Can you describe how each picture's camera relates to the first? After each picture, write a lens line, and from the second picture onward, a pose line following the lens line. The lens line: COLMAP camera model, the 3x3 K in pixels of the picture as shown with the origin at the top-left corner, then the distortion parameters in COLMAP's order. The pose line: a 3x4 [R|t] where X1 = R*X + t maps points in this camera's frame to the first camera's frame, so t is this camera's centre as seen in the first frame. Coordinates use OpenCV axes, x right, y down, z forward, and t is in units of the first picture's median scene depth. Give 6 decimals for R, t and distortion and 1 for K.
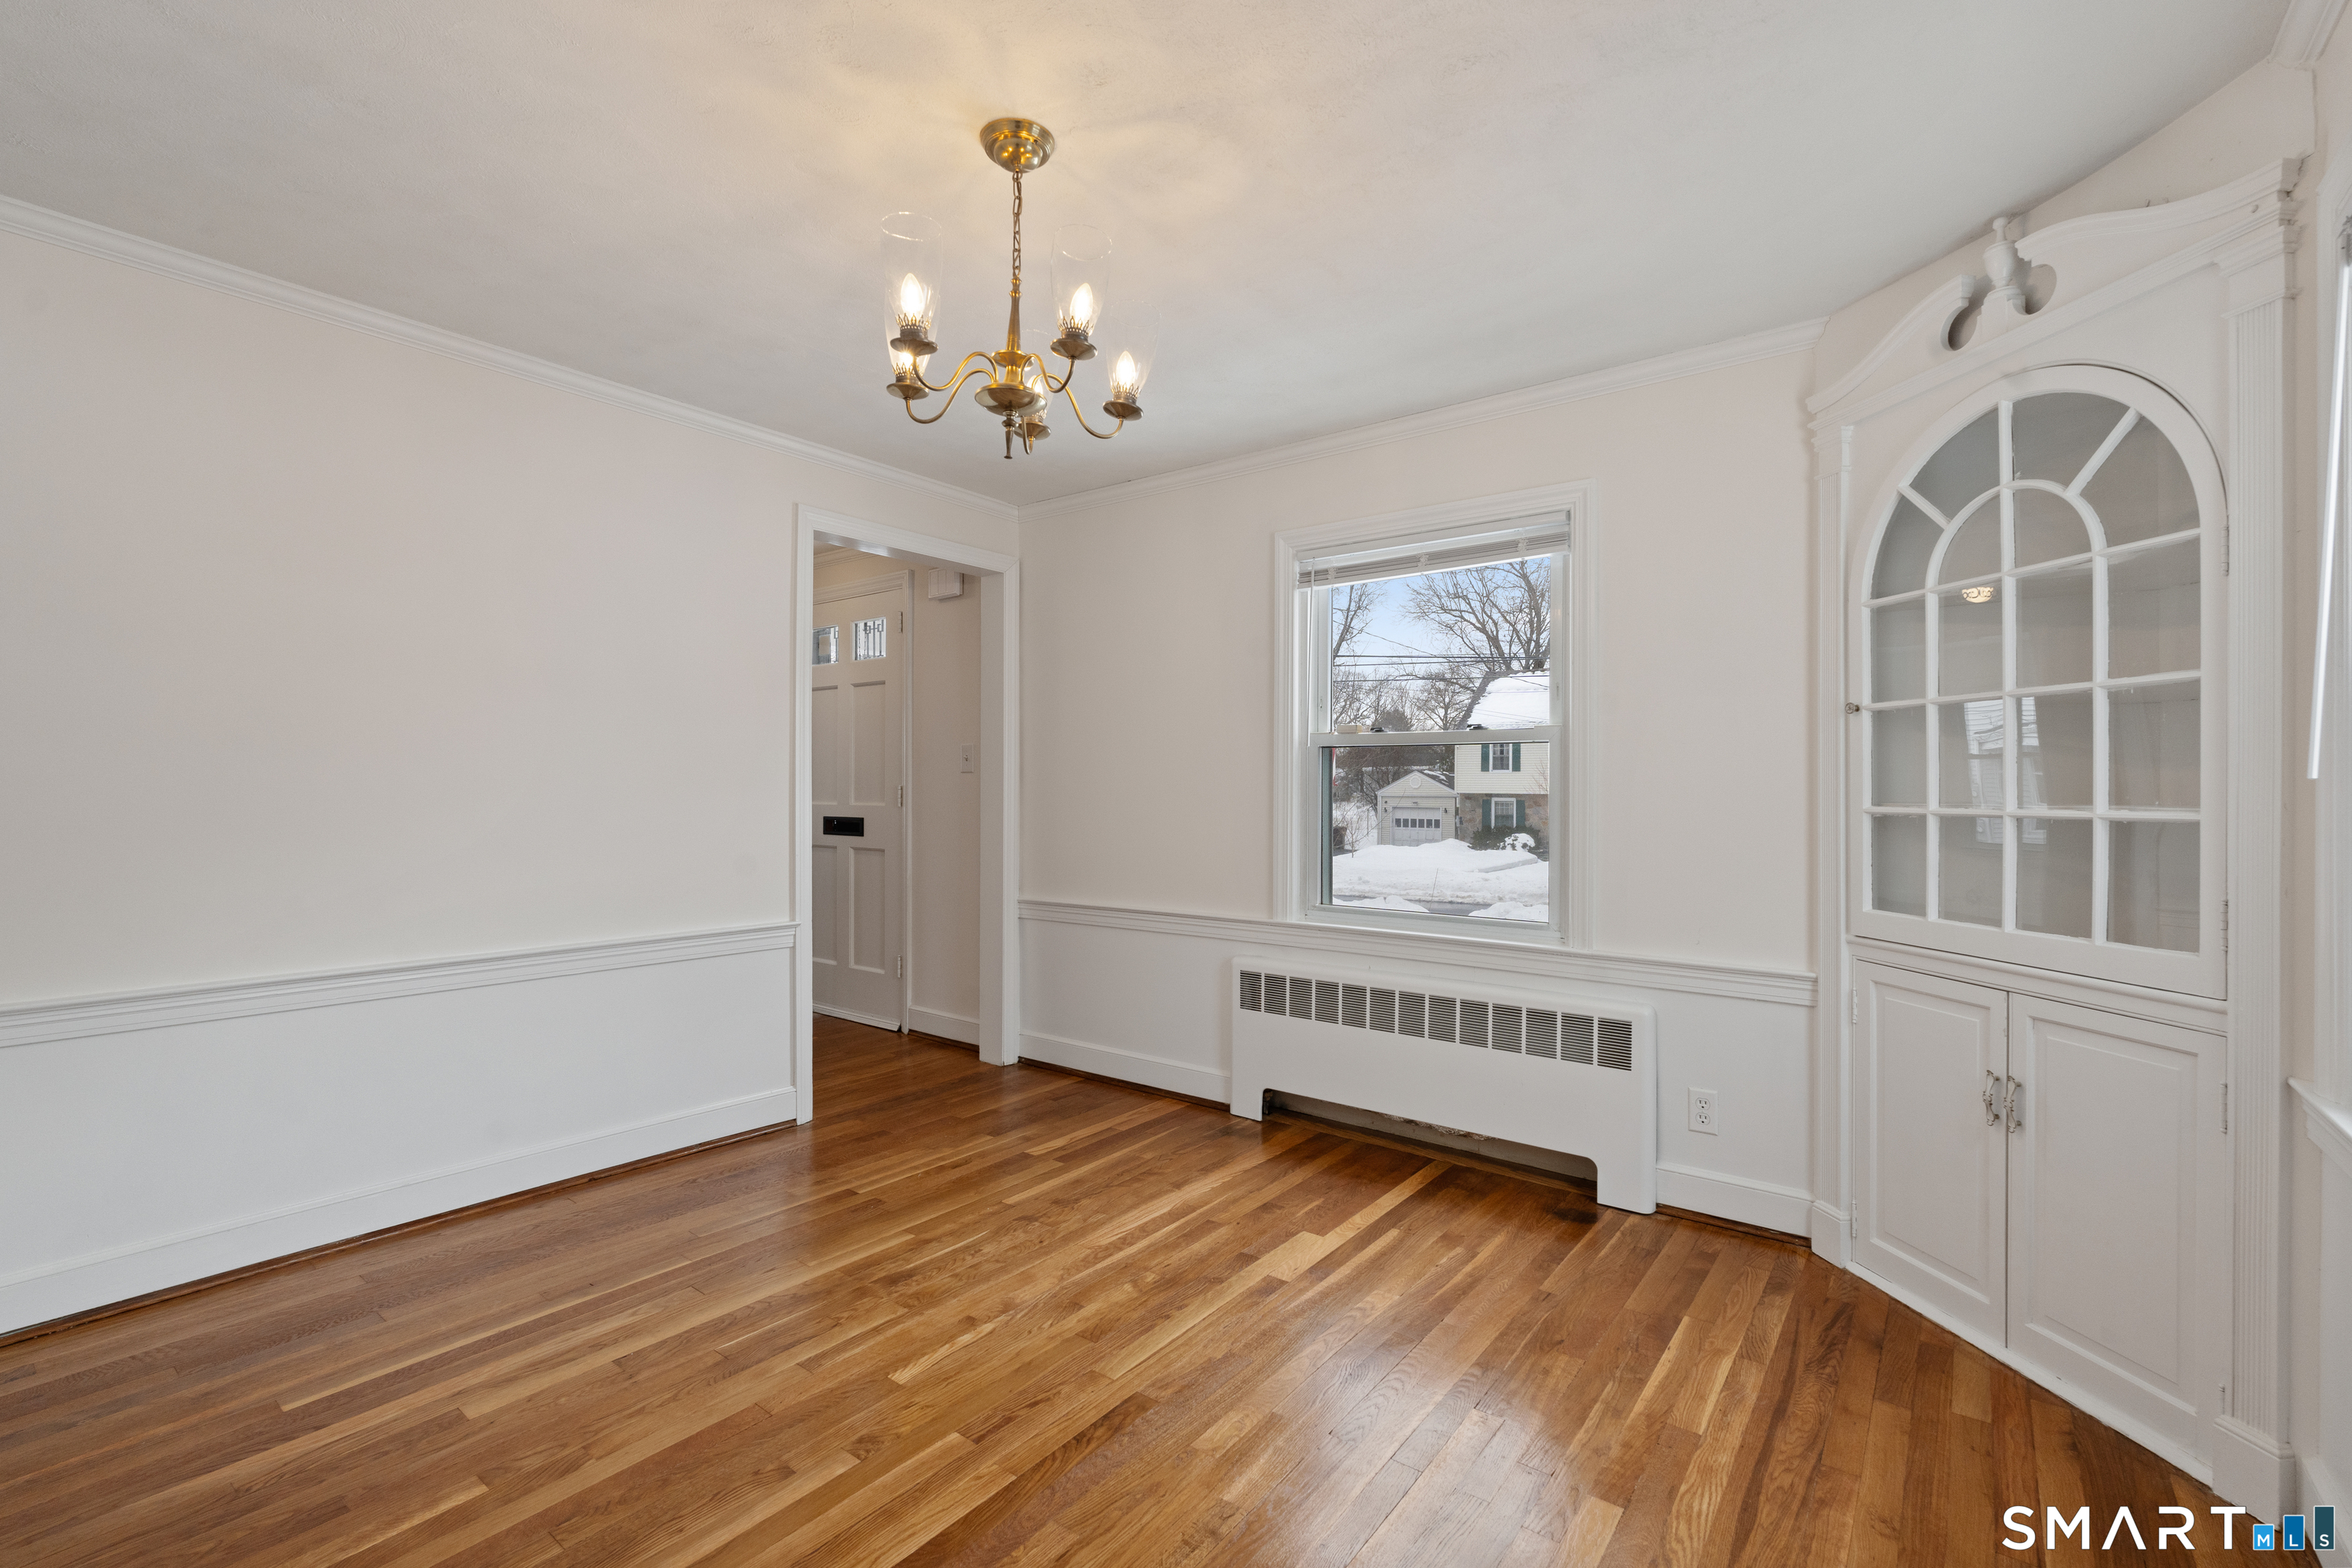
lens RADIAL K [[1031.1, 0, 1183.1], [0, 1031.1, 777.8], [0, 0, 1]] dist [-0.001301, -0.000255]
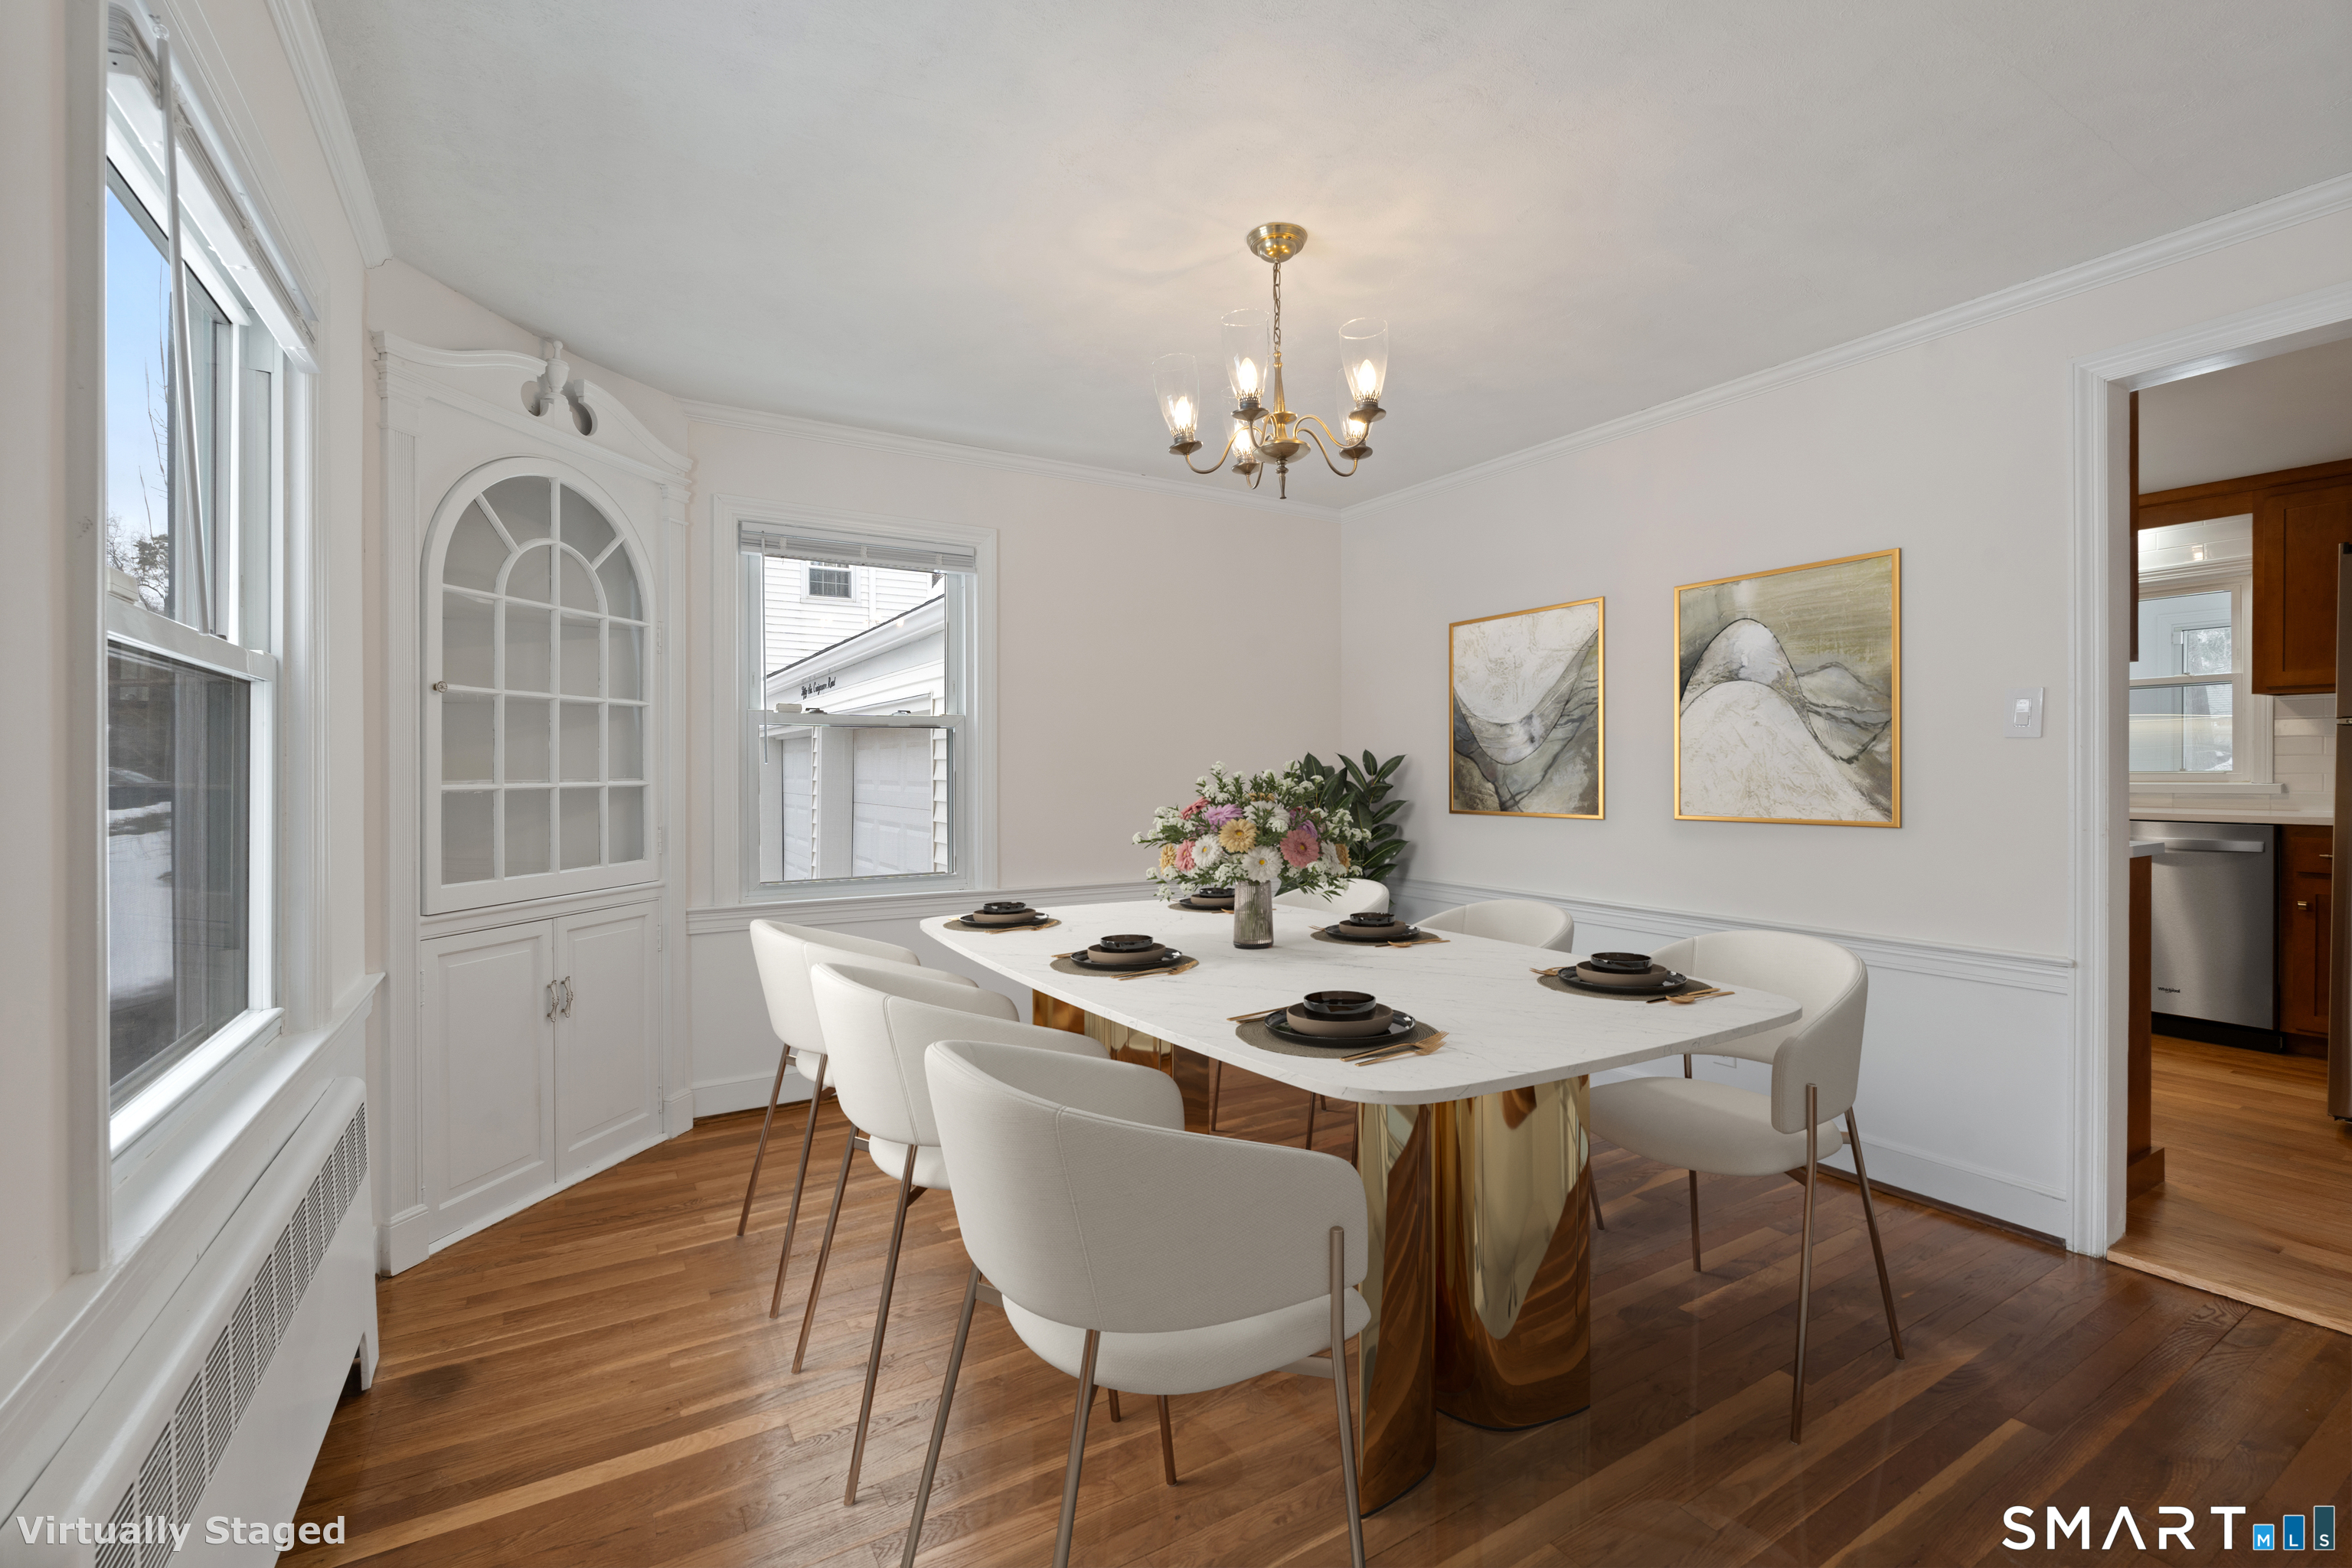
lens RADIAL K [[1031.1, 0, 1183.1], [0, 1031.1, 777.8], [0, 0, 1]] dist [-0.001301, -0.000255]
pose [[-0.932010, -0.004293, 0.362406, -0.432871], [-0.002182, 0.999978, 0.006235, 0.014202], [-0.362425, 0.005020, -0.931999, 1.880496]]
